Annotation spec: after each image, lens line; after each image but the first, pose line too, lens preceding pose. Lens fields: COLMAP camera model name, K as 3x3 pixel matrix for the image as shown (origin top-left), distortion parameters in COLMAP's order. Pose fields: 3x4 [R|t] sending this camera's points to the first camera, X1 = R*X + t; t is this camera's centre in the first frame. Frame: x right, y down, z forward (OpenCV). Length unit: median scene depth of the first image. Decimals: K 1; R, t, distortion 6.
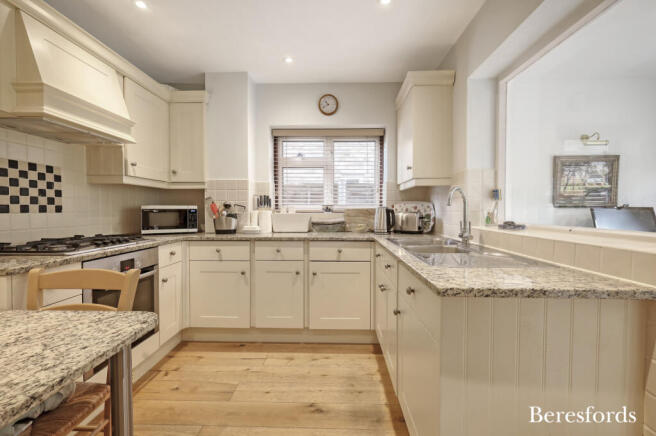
lens RADIAL K [[286.0, 0, 327.9], [0, 286.0, 217.2], [0, 0, 1]] dist [0.002216, -0.000038]
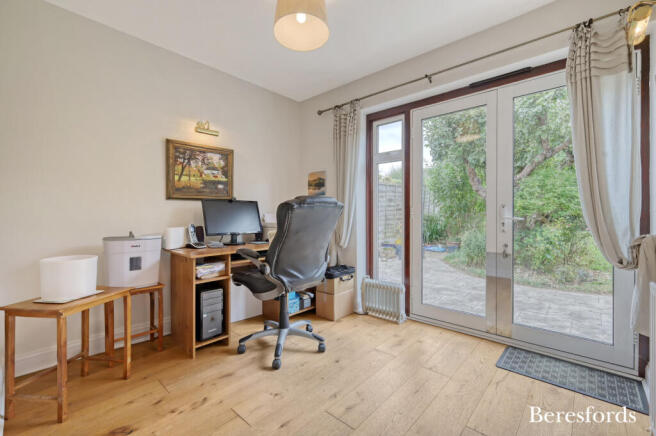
lens RADIAL K [[286.0, 0, 327.5], [0, 286.0, 219.9], [0, 0, 1]] dist [0.002216, -0.000038]
pose [[0.655672, -0.016960, 0.754856, 0.462238], [0.020688, 0.999776, 0.004493, 0.034705], [-0.754763, 0.012670, 0.655876, 0.080155]]
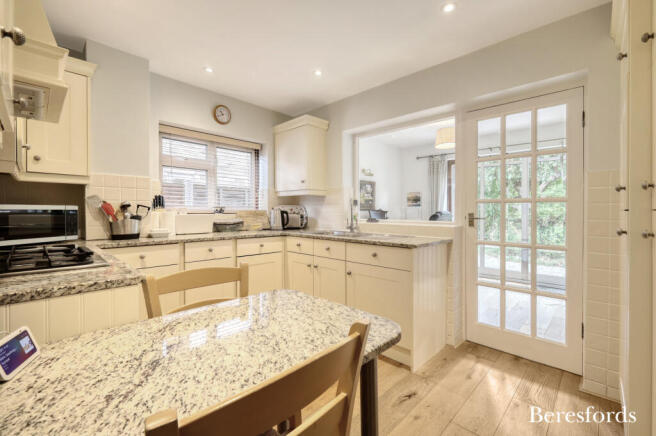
lens RADIAL K [[286.0, 0, 327.9], [0, 286.0, 213.7], [0, 0, 1]] dist [0.002216, -0.000038]
pose [[0.682581, -0.003874, 0.730800, -0.532070], [0.014808, 0.999854, -0.008530, -0.001626], [-0.730660, 0.016644, 0.682539, -0.029155]]
